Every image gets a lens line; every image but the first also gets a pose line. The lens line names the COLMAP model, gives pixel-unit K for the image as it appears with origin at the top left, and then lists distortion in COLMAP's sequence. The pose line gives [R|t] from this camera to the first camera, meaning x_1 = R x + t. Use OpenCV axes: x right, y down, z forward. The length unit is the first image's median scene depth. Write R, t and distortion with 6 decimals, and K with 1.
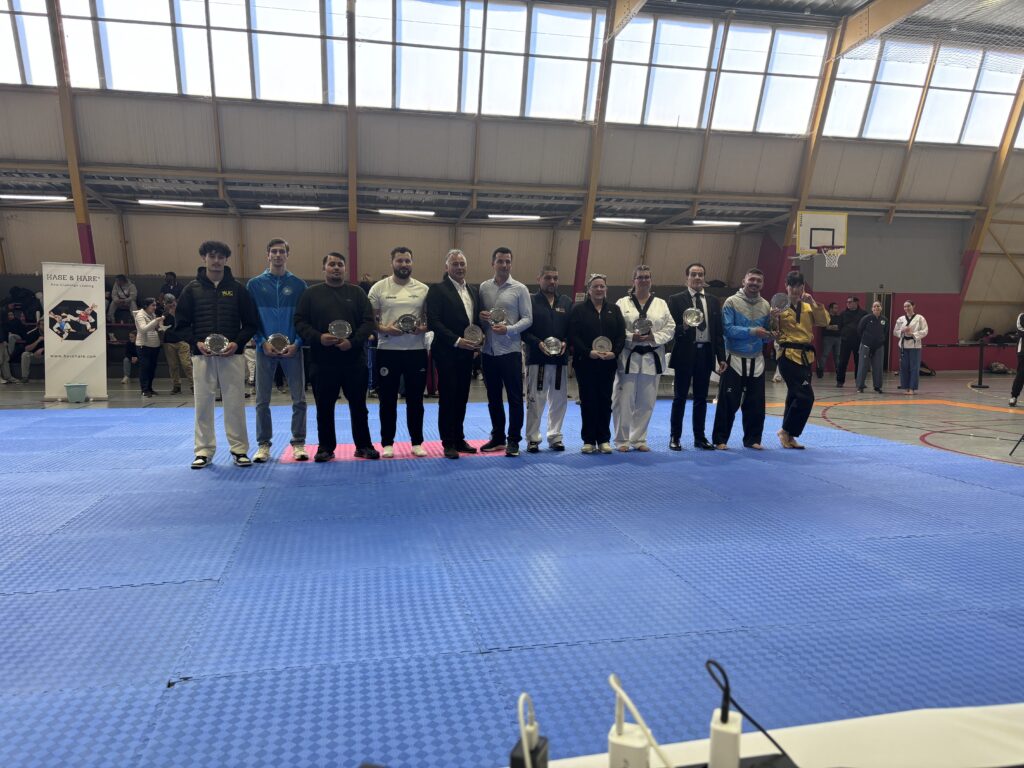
lens RADIAL K [[783.0, 0, 522.9], [0, 783.0, 389.4], [0, 0, 1]] dist [0.040361, -0.043304]
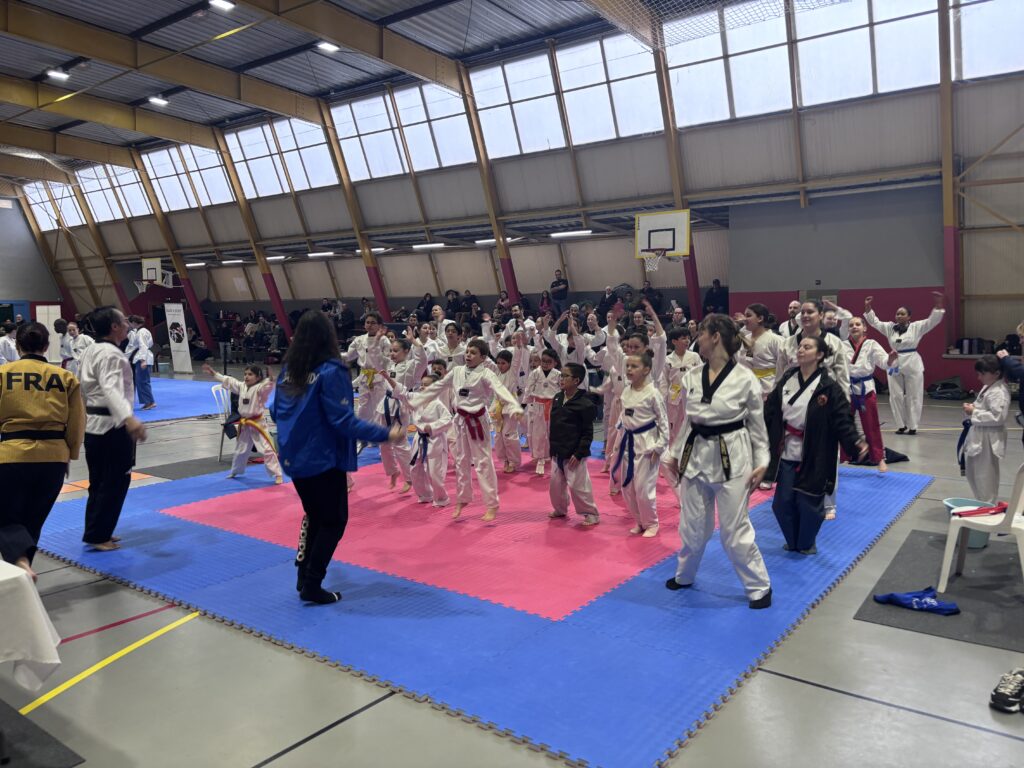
lens RADIAL K [[838.2, 0, 510.9], [0, 838.2, 381.6], [0, 0, 1]] dist [0.023915, -0.015565]
pose [[0.630002, 0.040853, -0.775518, 0.967681], [-0.059973, 0.998193, 0.003863, -0.013121], [0.774274, 0.044076, 0.631314, 0.216373]]
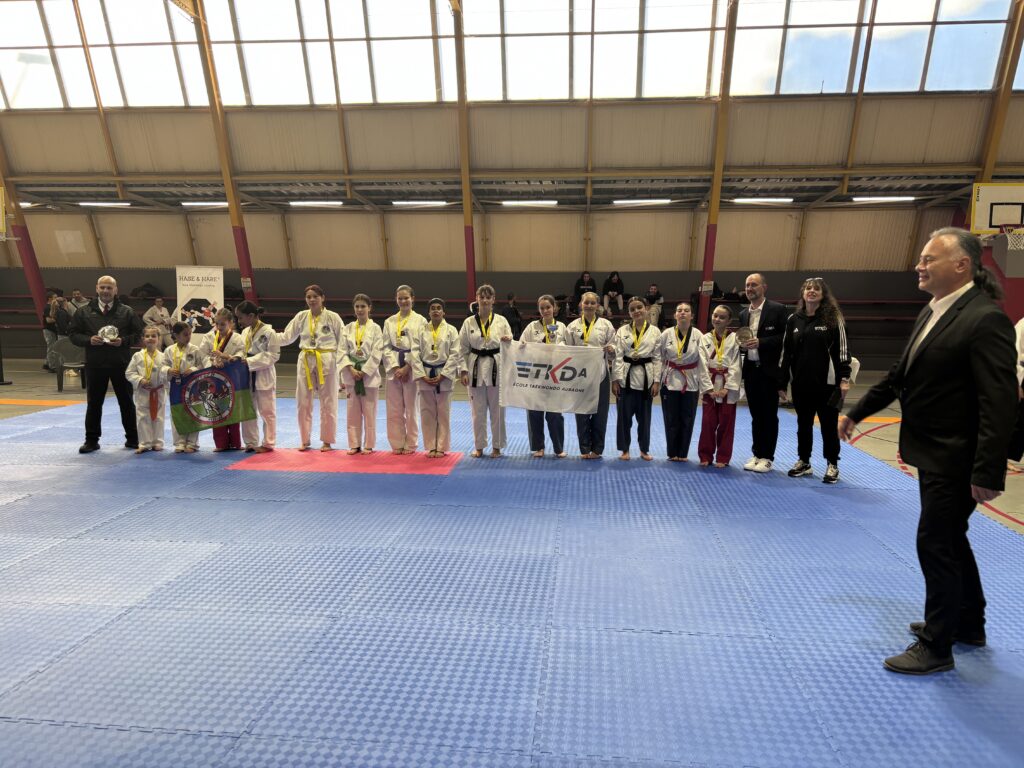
lens RADIAL K [[783.0, 0, 504.9], [0, 783.0, 390.5], [0, 0, 1]] dist [0.040361, -0.043304]
pose [[0.950522, 0.030720, -0.309135, 0.150531], [-0.026545, 0.999491, 0.017701, -0.004292], [0.309522, -0.008619, 0.950853, 0.039571]]
